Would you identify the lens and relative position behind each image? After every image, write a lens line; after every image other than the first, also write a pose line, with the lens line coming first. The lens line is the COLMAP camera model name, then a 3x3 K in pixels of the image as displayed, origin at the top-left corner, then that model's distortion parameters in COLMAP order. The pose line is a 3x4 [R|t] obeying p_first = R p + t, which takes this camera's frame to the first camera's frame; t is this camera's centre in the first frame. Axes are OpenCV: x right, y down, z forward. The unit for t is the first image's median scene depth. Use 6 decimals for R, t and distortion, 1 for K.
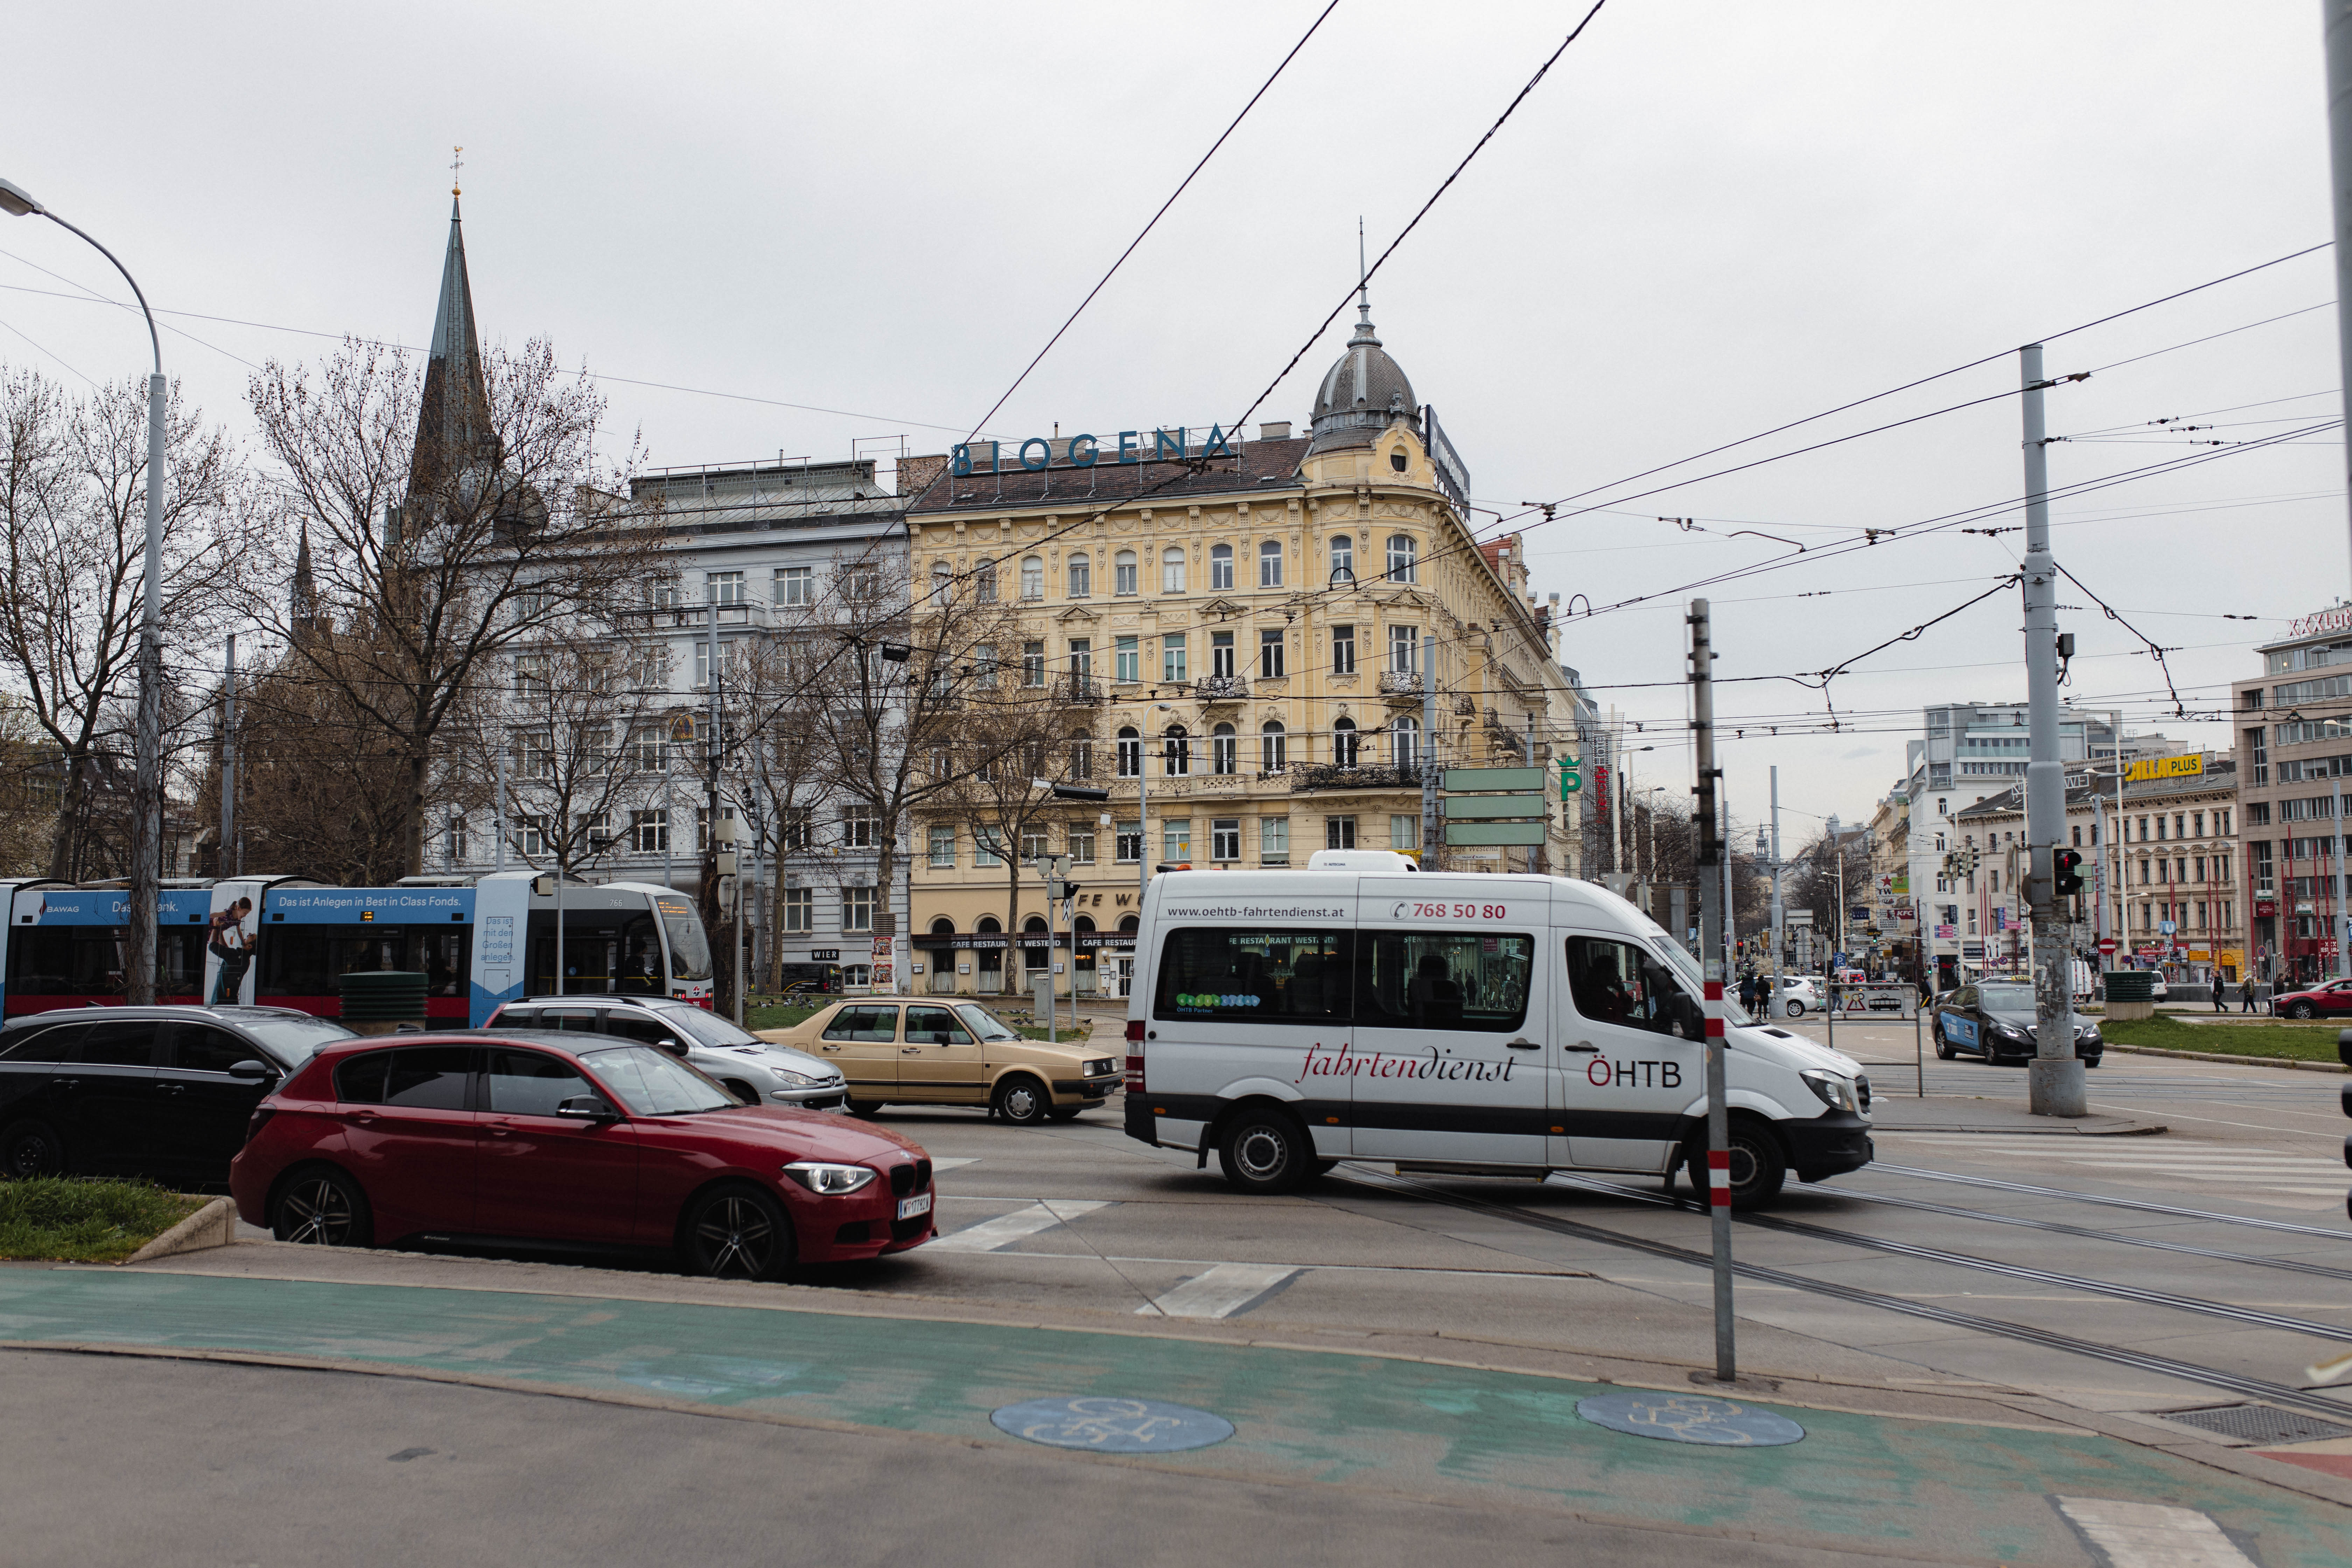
lens RADIAL K [[2201.2, 0, 1180.4], [0, 2201.2, 776.2], [0, 0, 1]] dist [-0.001941, -0.001146]
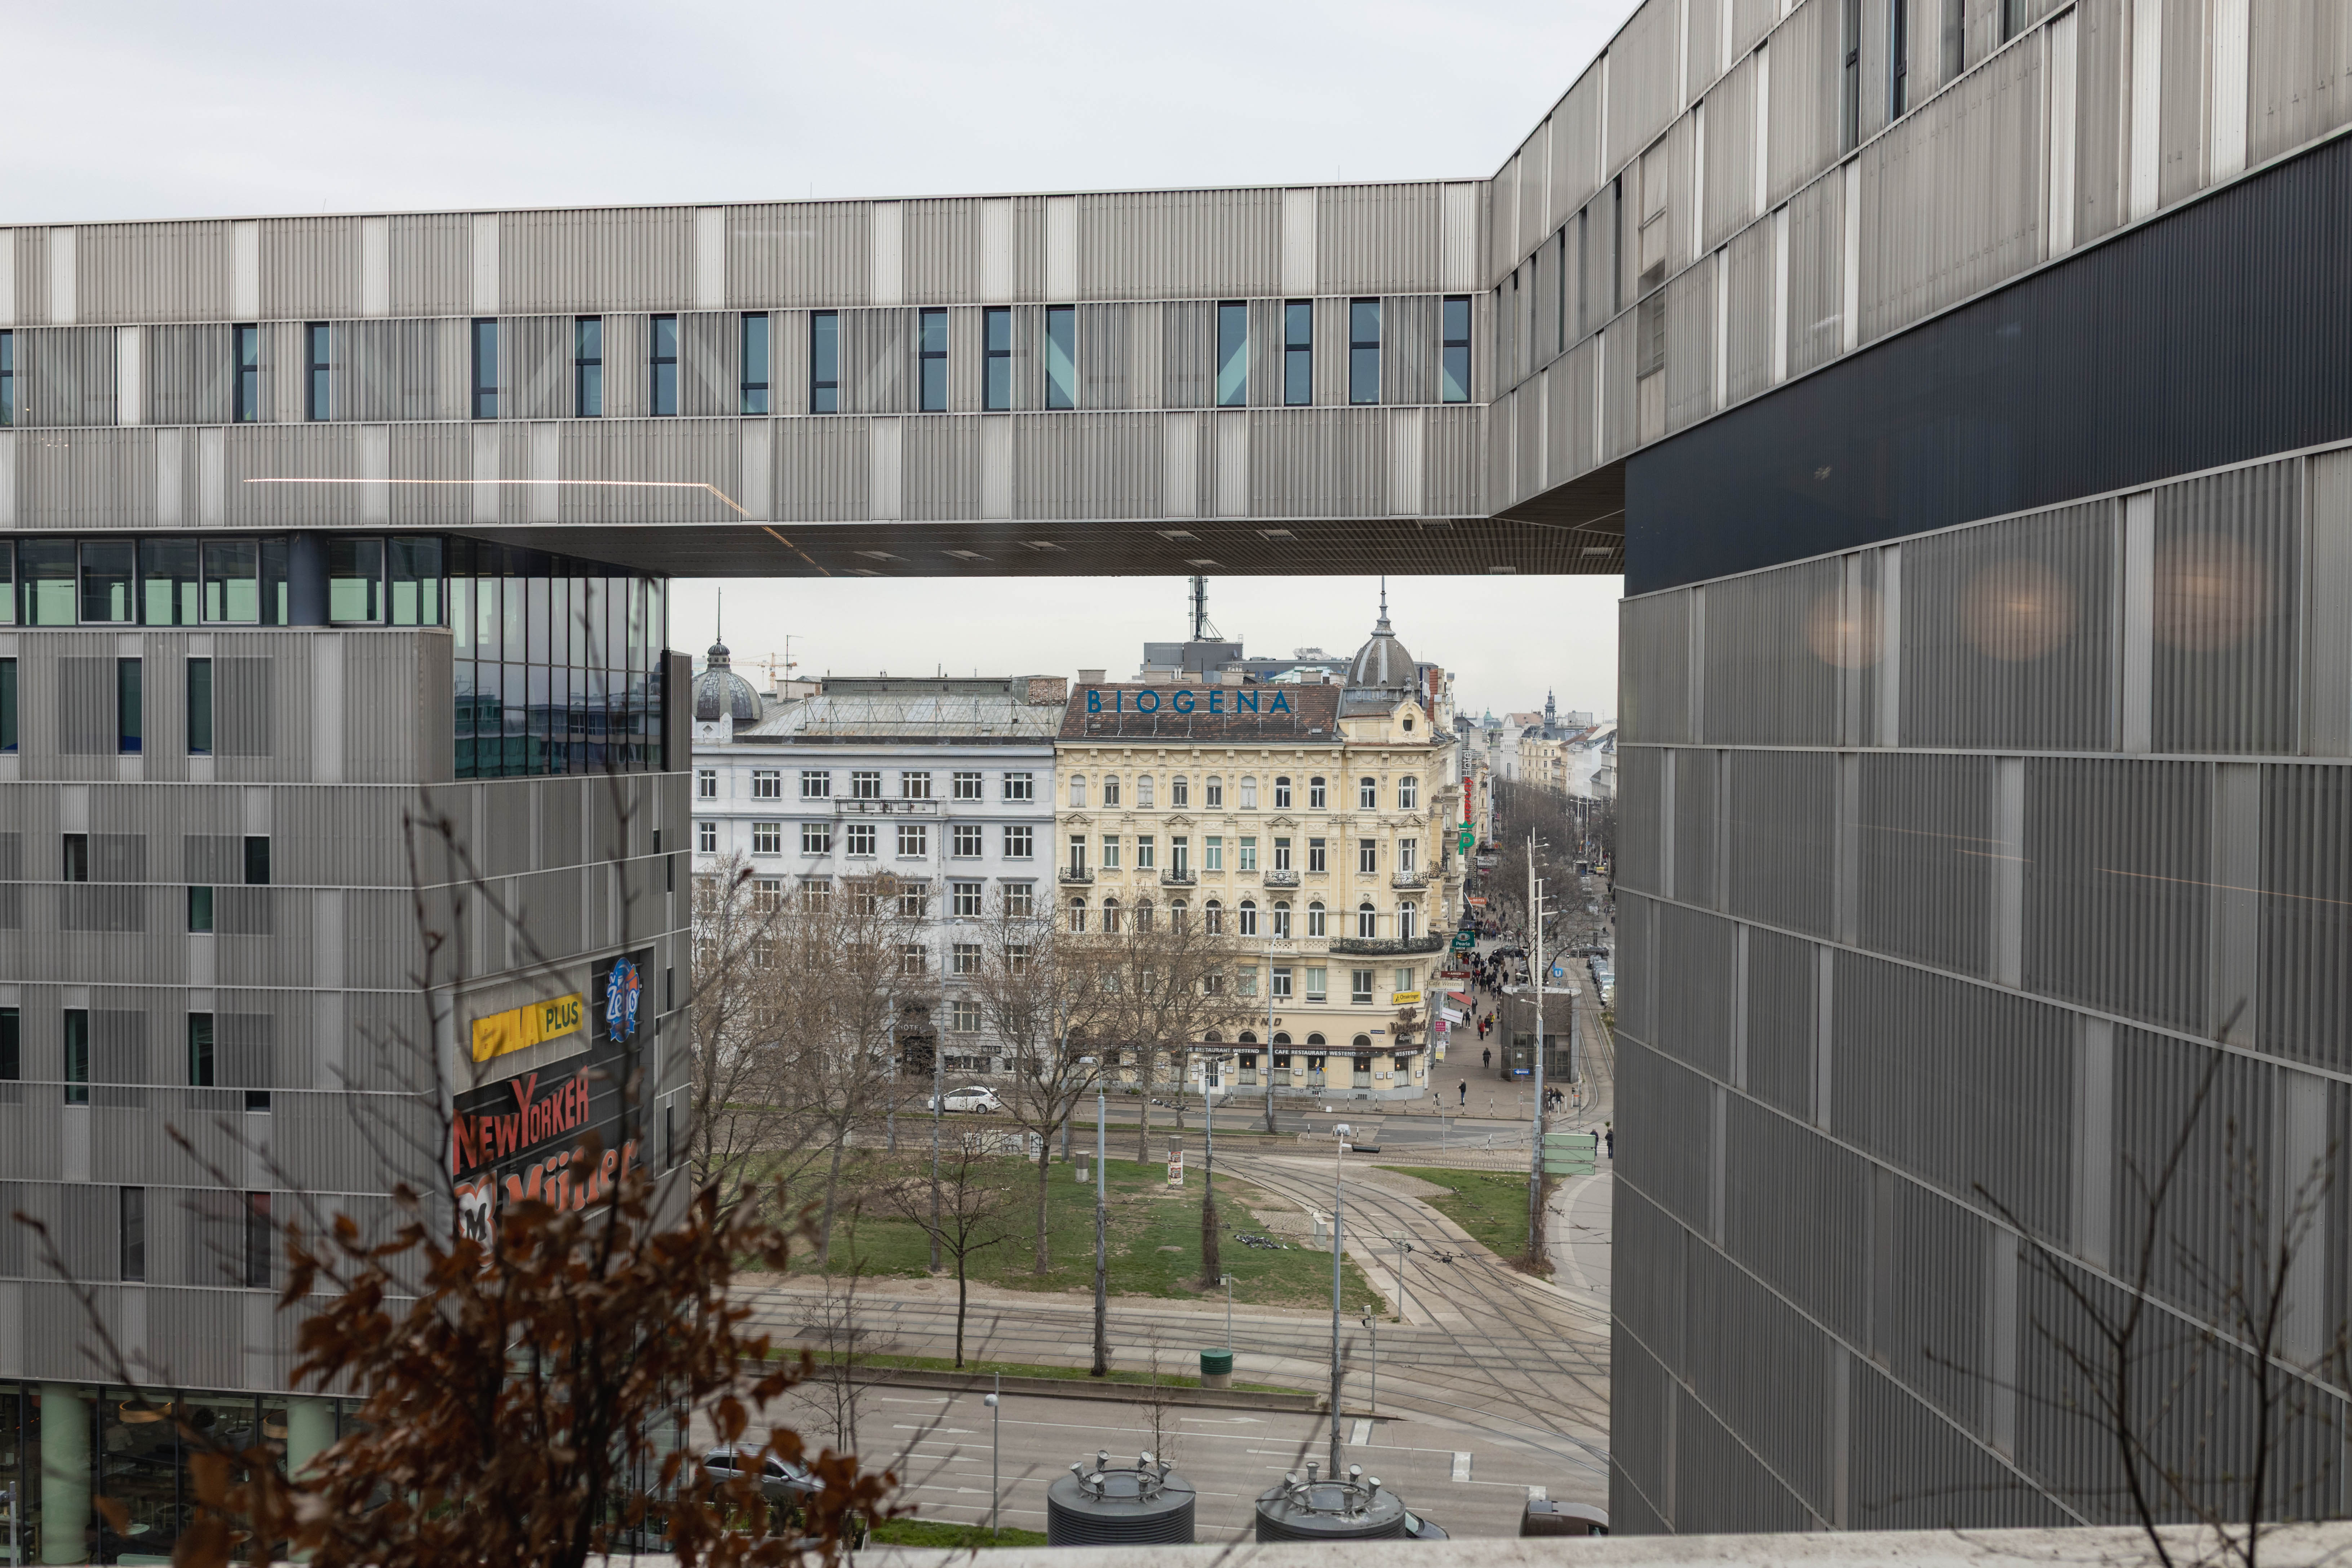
lens RADIAL K [[2293.6, 0, 1171.4], [0, 2293.6, 798.4], [0, 0, 1]] dist [0.000483, 0.000676]
pose [[0.994588, 0.013850, 0.102966, -0.207337], [-0.024682, 0.994199, 0.104690, -0.245785], [-0.100919, -0.106665, 0.989160, -0.474104]]
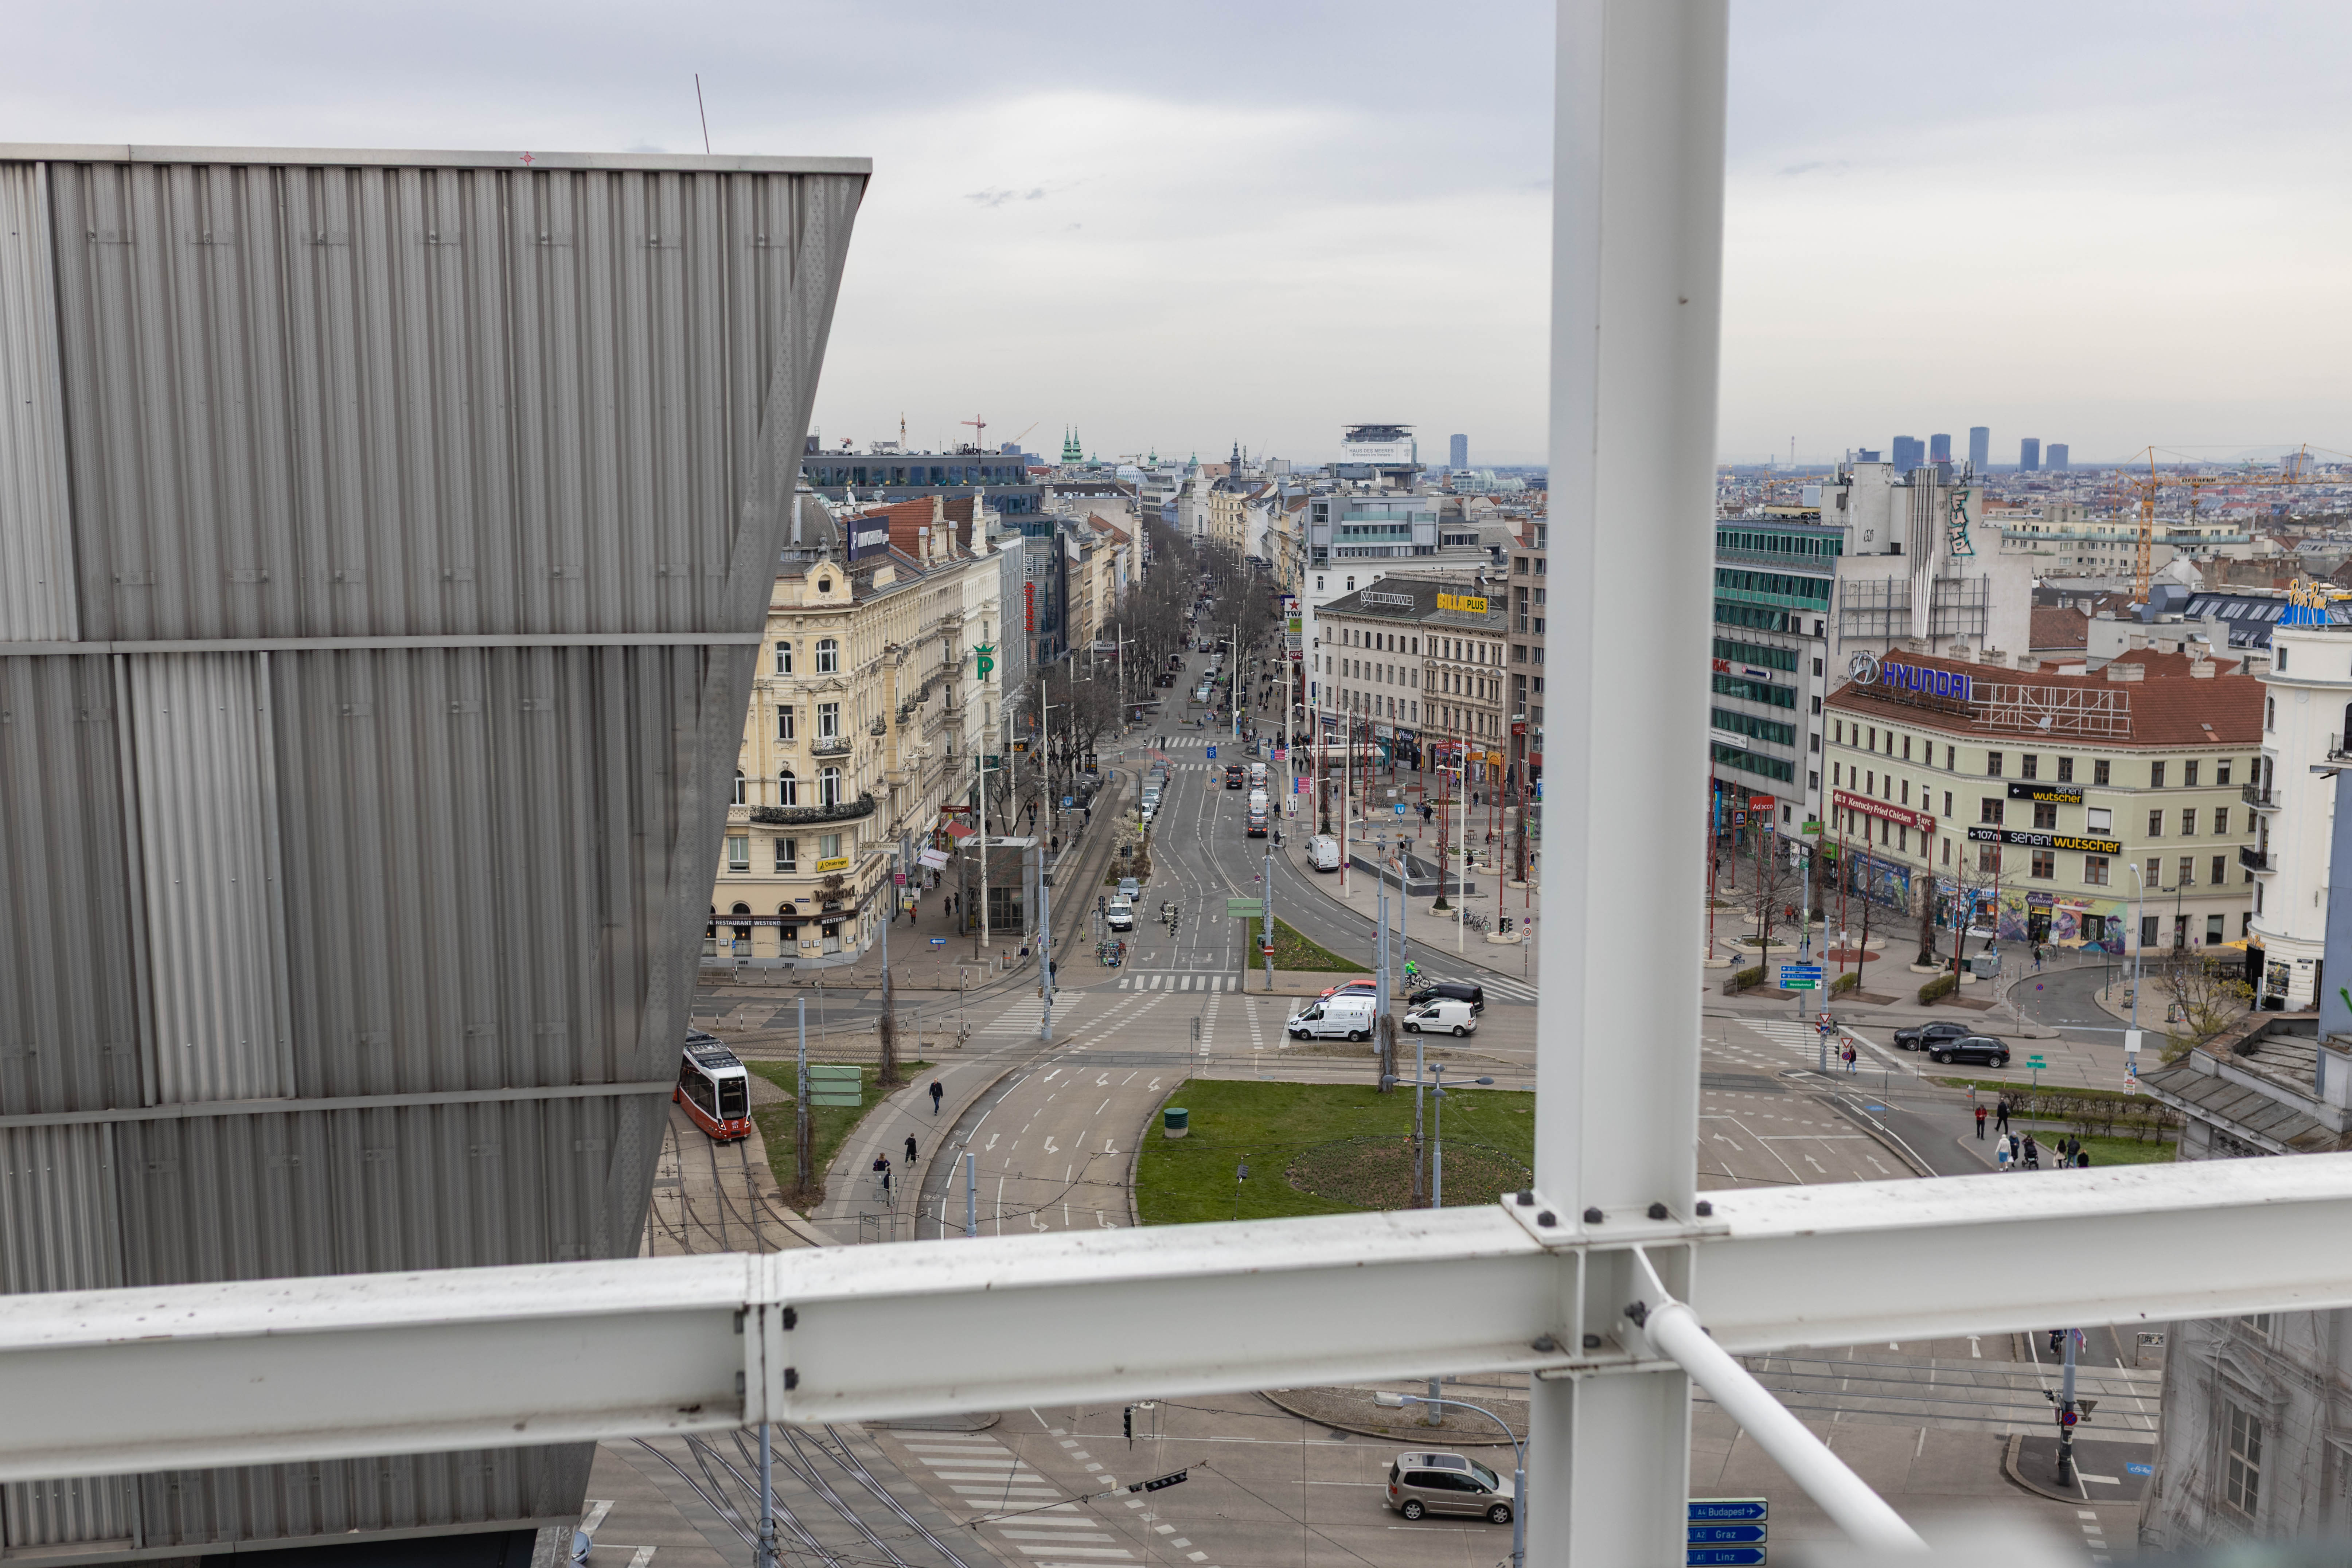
lens RADIAL K [[2284.1, 0, 1186.3], [0, 2284.1, 783.9], [0, 0, 1]] dist [0.002268, 0.000630]
pose [[0.975879, -0.021634, 0.217238, 0.005334], [-0.025064, 0.977395, 0.209931, -0.327025], [-0.216869, -0.210312, 0.953277, -0.456724]]
